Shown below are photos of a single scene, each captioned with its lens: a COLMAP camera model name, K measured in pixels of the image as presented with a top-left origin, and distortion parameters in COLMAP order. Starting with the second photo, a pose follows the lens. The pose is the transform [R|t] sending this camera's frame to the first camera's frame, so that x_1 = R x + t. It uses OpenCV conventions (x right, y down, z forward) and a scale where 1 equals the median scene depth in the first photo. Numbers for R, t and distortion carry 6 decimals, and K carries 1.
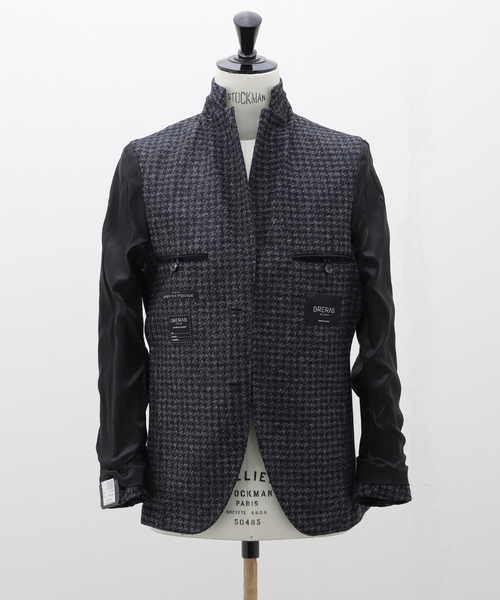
lens RADIAL K [[1582.3, 0, 249.9], [0, 1582.3, 300.2], [0, 0, 1]] dist [0.087372, 0.000000]
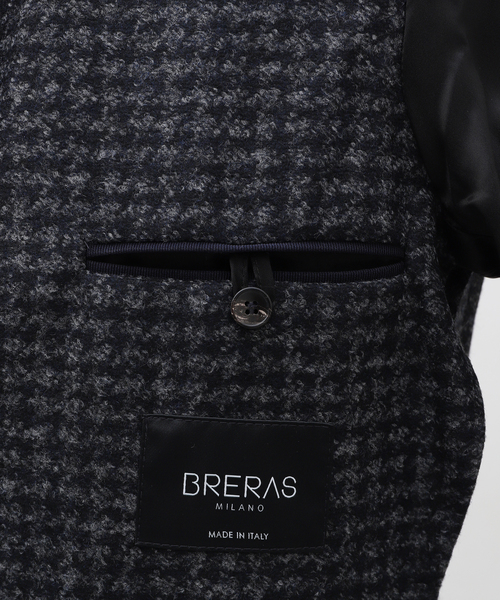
lens RADIAL K [[1582.3, 0, 249.9], [0, 1582.3, 299.4], [0, 0, 1]] dist [0.087372, 0.000000]
pose [[0.907724, 0.038473, -0.417801, 0.142229], [-0.003935, 0.996524, 0.083215, -0.039404], [0.419550, -0.073892, 0.904720, 0.801927]]
